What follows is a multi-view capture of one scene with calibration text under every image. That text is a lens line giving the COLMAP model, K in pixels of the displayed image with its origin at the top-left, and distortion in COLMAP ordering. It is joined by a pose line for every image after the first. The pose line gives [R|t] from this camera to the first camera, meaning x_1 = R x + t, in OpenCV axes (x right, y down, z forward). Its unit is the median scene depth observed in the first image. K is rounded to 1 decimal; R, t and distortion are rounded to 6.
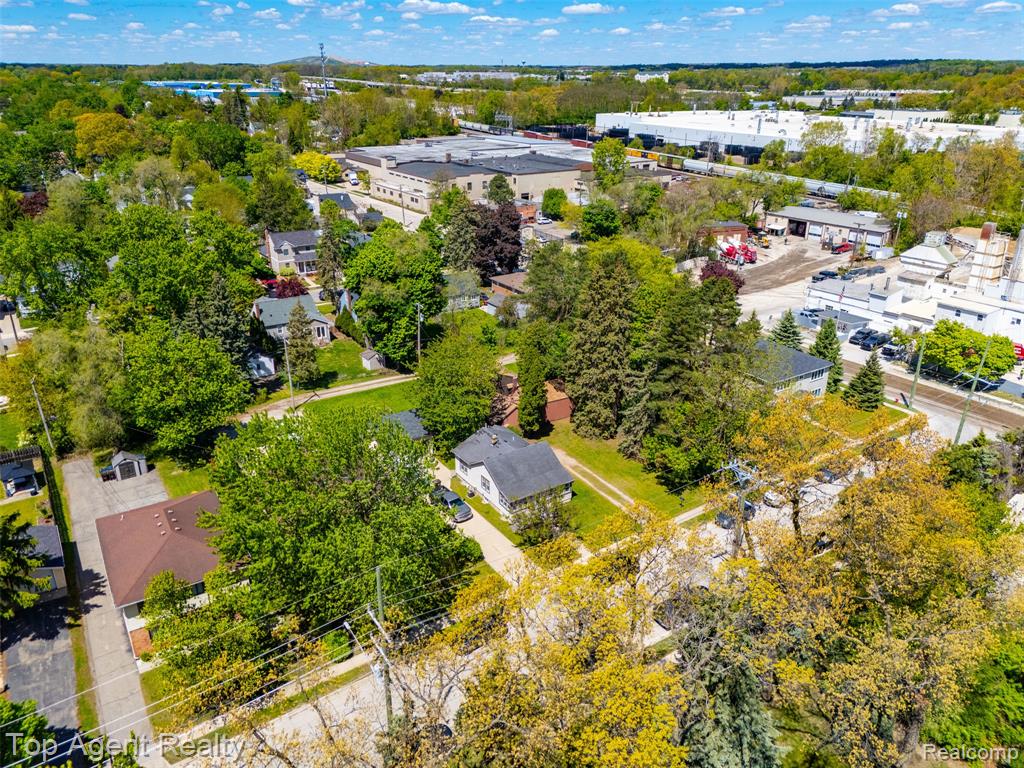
lens RADIAL K [[755.3, 0, 516.8], [0, 755.3, 380.4], [0, 0, 1]] dist [0.071651, -0.060666]
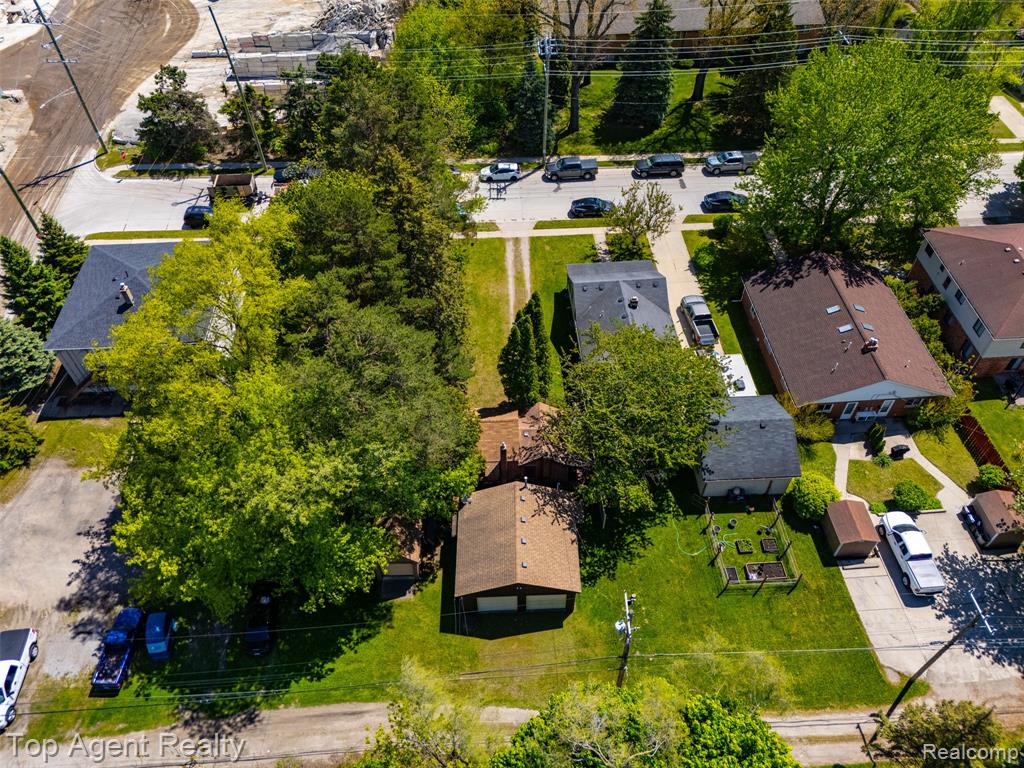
lens RADIAL K [[755.3, 0, 516.8], [0, 755.3, 380.4], [0, 0, 1]] dist [0.071651, -0.060666]
pose [[-0.872551, -0.362432, 0.327564, -0.127515], [0.189166, 0.367547, 0.910563, -0.381479], [-0.450412, 0.856477, -0.252144, 0.806226]]
